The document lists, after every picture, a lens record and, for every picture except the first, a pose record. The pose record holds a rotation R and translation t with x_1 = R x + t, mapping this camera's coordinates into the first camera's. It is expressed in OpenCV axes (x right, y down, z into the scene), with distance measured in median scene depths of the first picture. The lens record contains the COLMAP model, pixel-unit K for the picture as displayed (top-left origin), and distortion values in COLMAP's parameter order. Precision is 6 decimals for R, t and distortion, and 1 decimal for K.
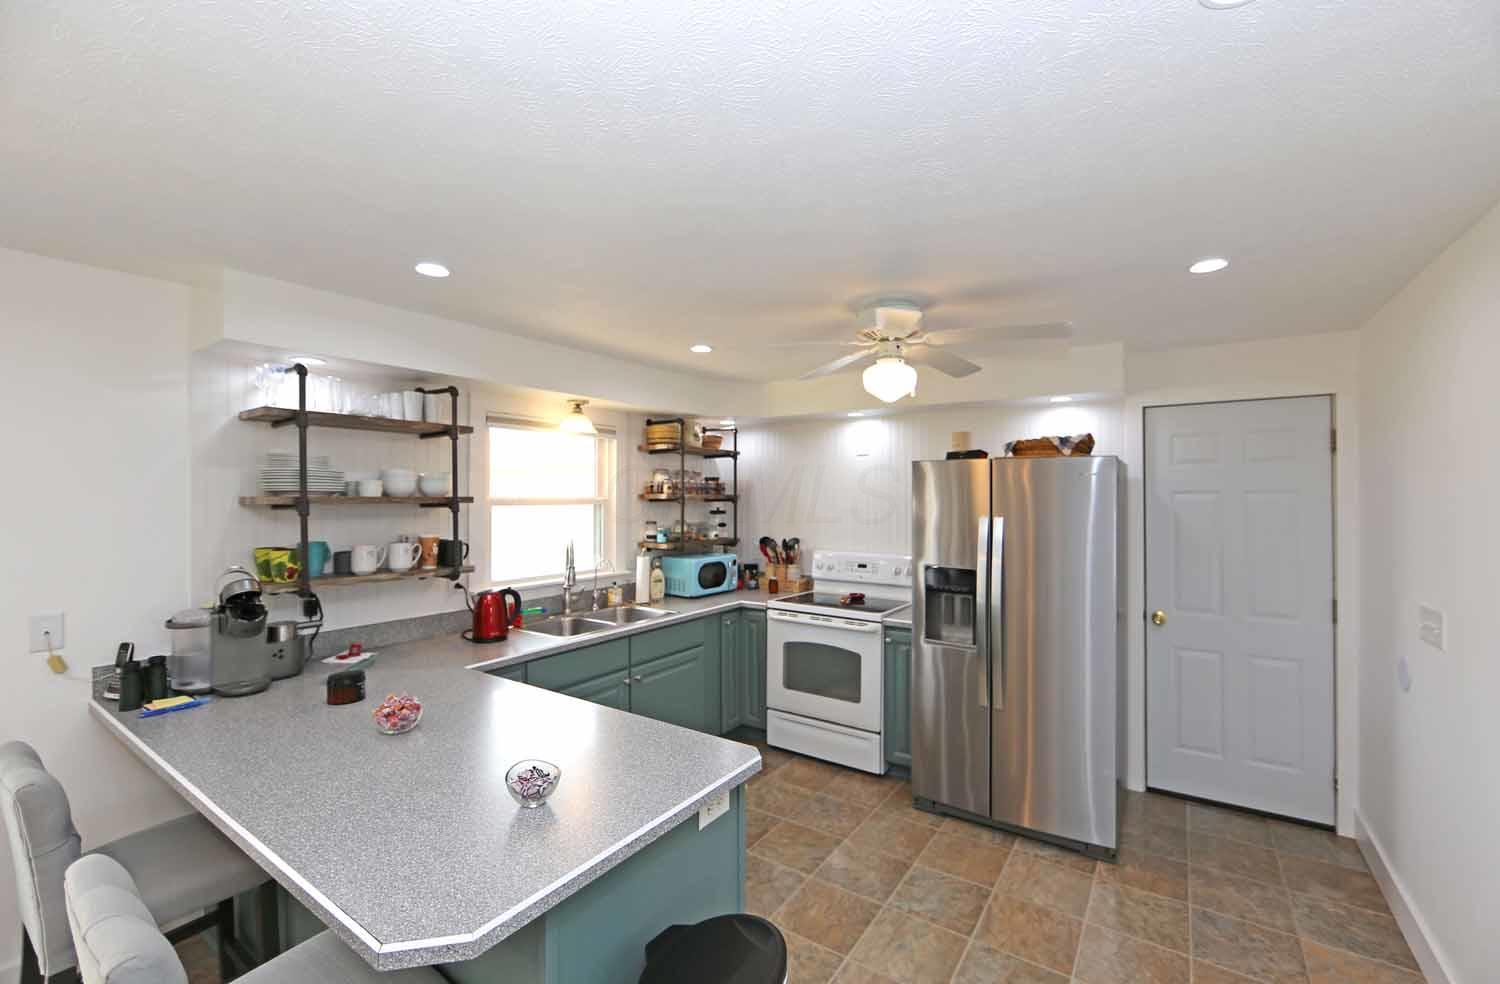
lens RADIAL K [[623.2, 0, 746.0], [0, 623.2, 500.4], [0, 0, 1]] dist [-0.000865, 0.000405]
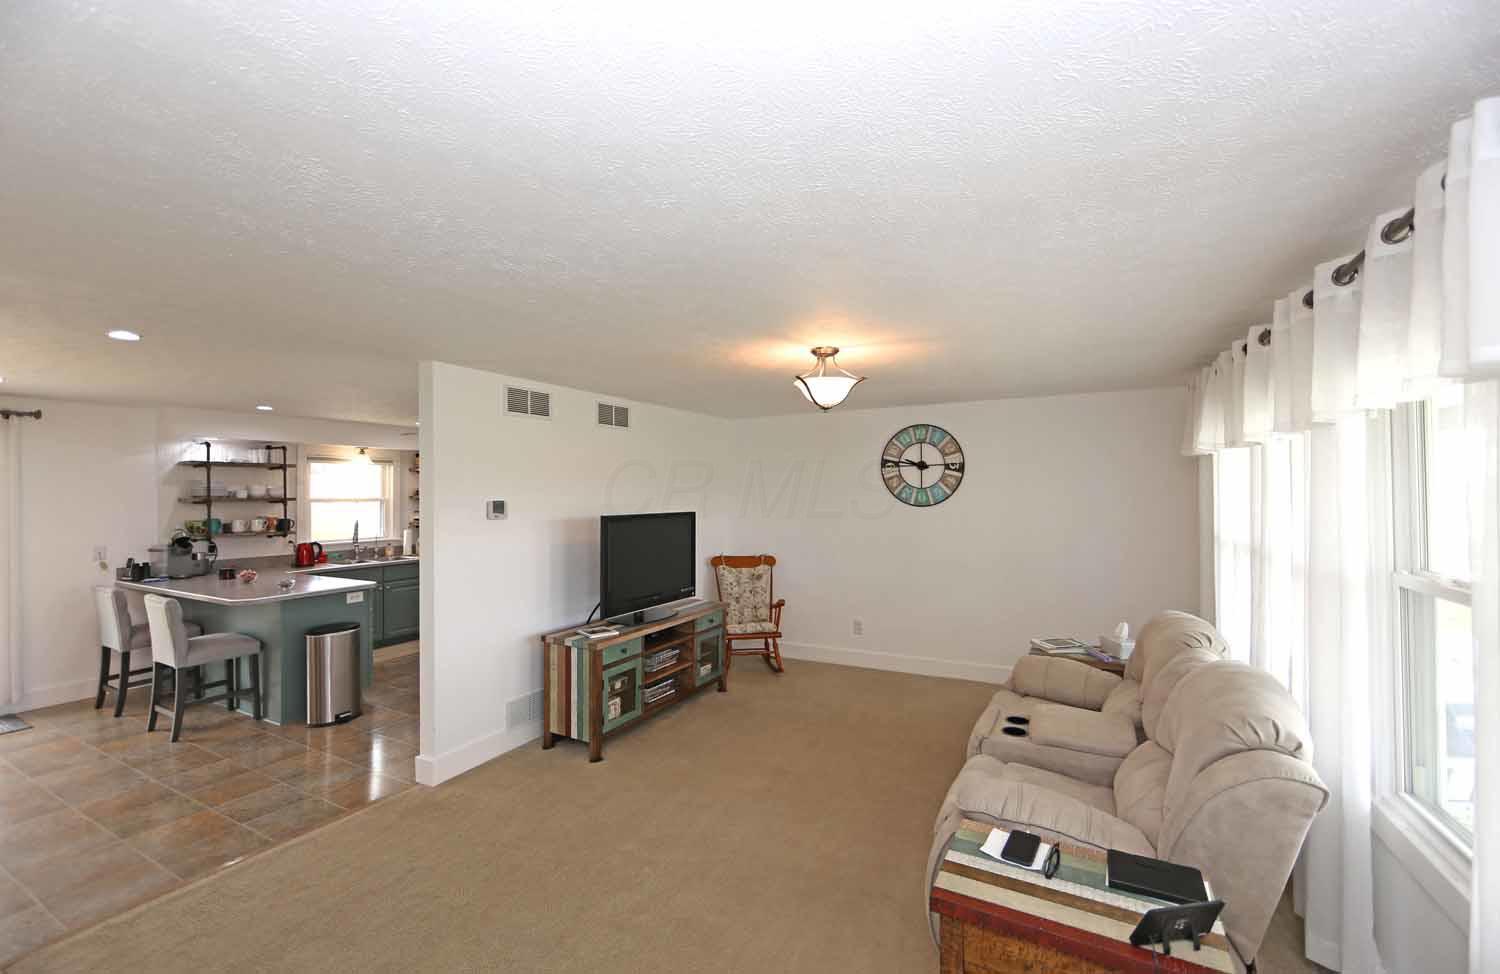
lens RADIAL K [[622.5, 0, 748.6], [0, 622.5, 498.7], [0, 0, 1]] dist [-0.005101, 0.000173]
pose [[0.994349, 0.004150, 0.106077, 0.917526], [-0.004530, 0.999984, 0.003342, -0.018580], [-0.106062, -0.003804, 0.994352, -1.326414]]
